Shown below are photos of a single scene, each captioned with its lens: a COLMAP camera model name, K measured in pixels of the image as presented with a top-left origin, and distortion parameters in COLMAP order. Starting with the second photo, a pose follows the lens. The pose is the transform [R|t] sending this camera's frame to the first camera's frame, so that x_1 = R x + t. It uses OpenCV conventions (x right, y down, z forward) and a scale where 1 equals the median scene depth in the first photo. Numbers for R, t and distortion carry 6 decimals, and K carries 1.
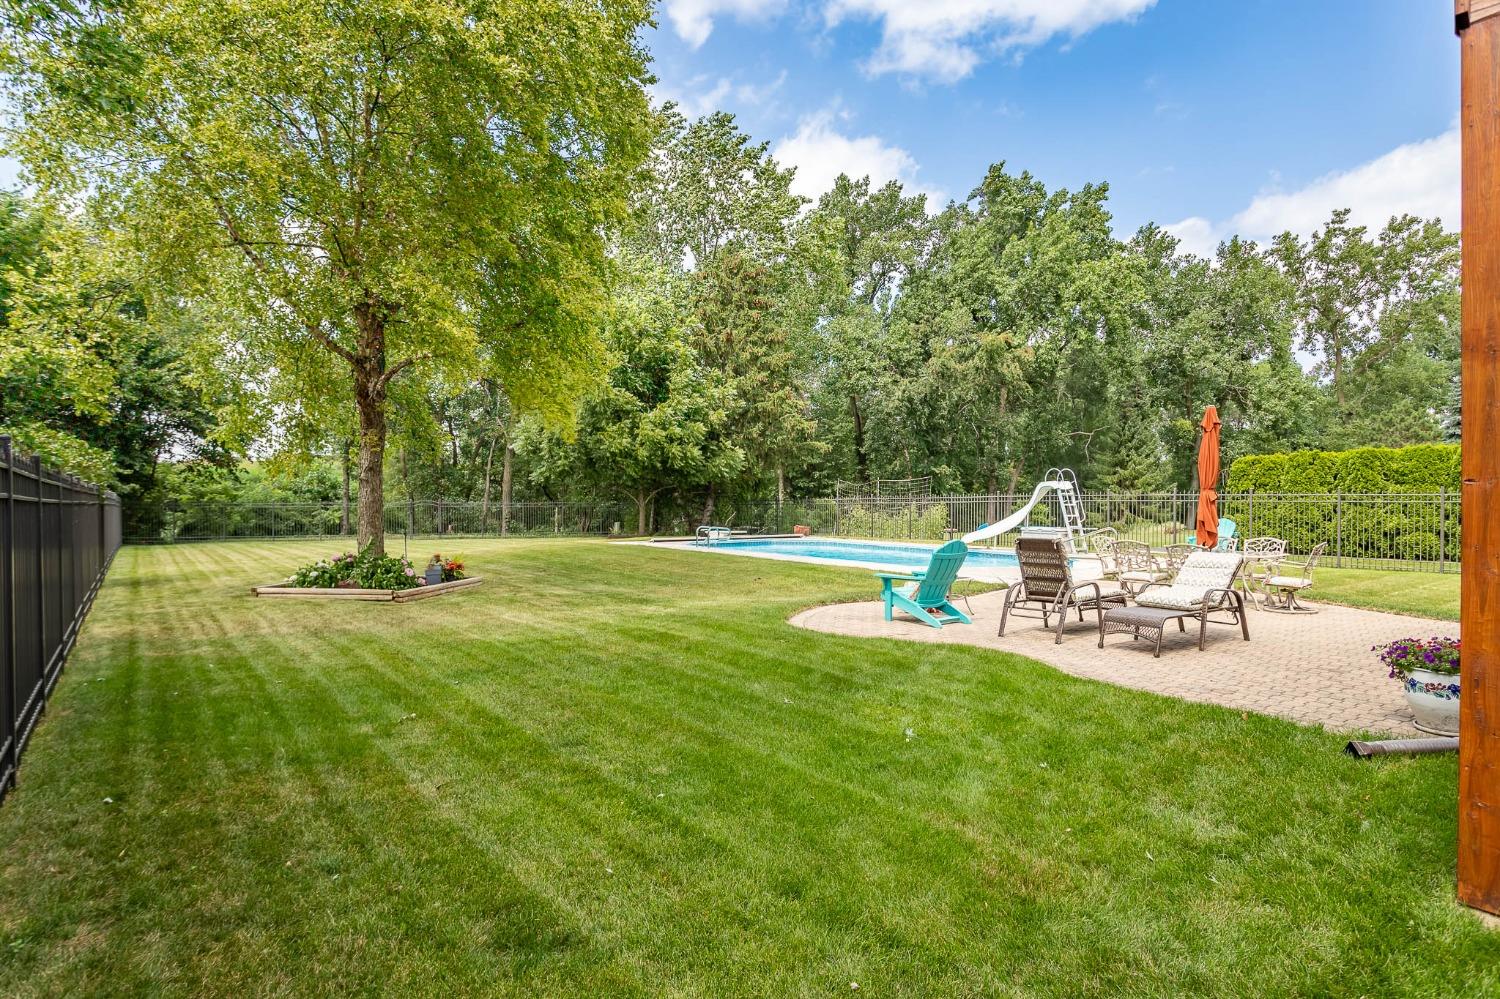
lens RADIAL K [[823.1, 0, 750.0], [0, 823.1, 499.5], [0, 0, 1]] dist [0.000439, -0.000498]
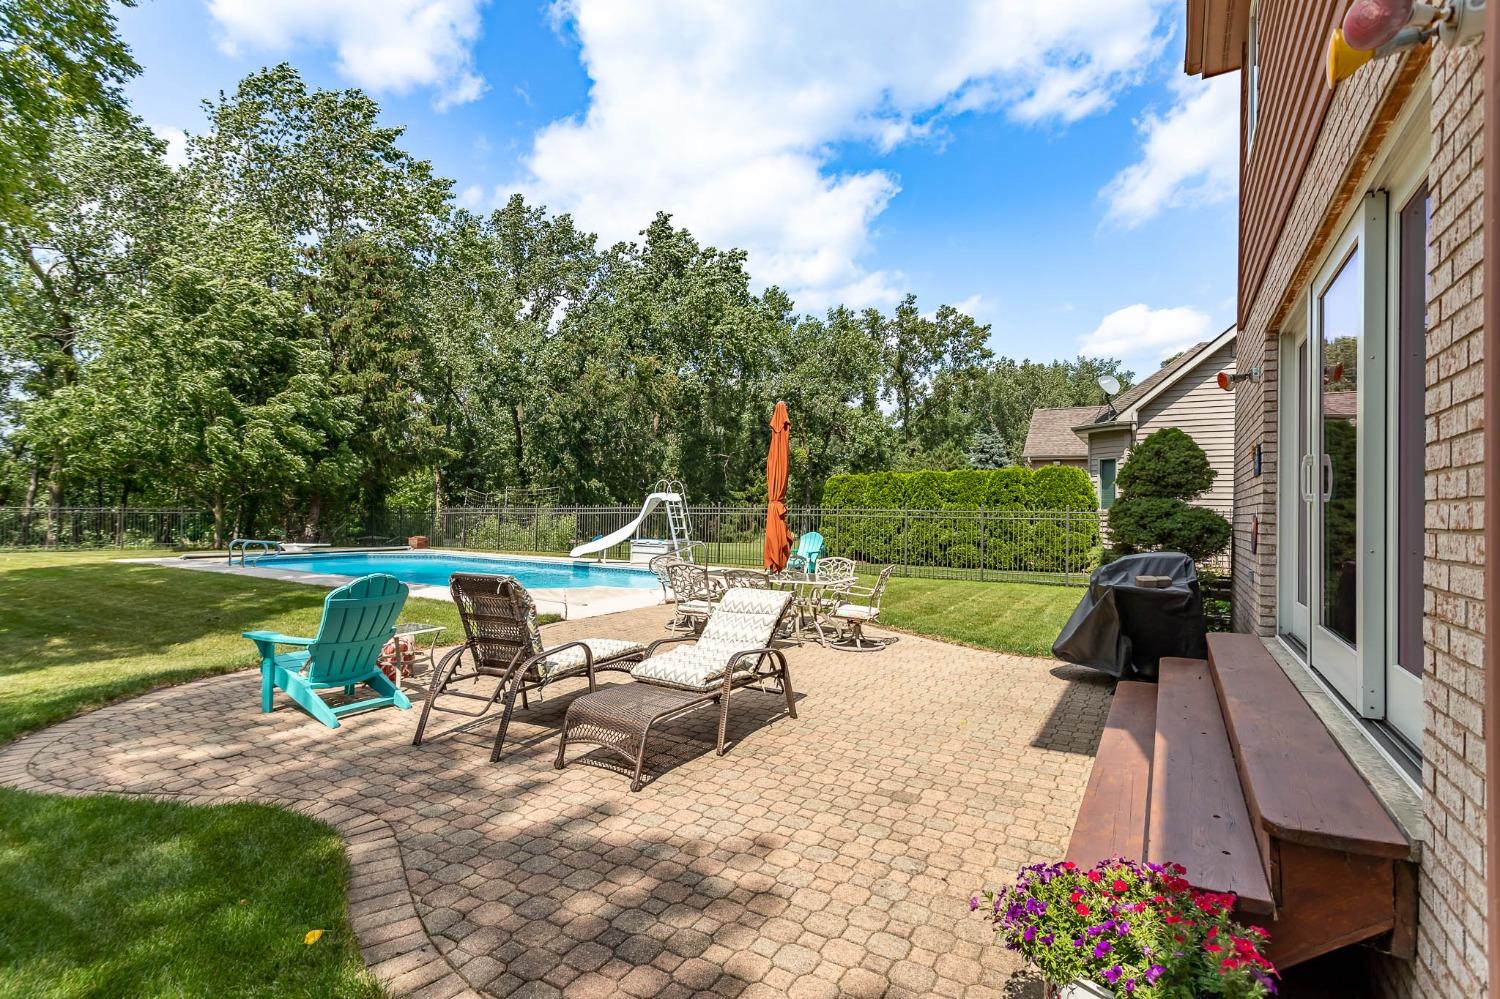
lens RADIAL K [[701.6, 0, 750.0], [0, 701.6, 499.5], [0, 0, 1]] dist [0.000722, 0.000055]
pose [[0.920265, 0.019114, 0.390828, 0.081029], [-0.012731, 0.999740, -0.018918, 0.000132], [-0.391088, 0.012434, 0.920269, 0.113401]]
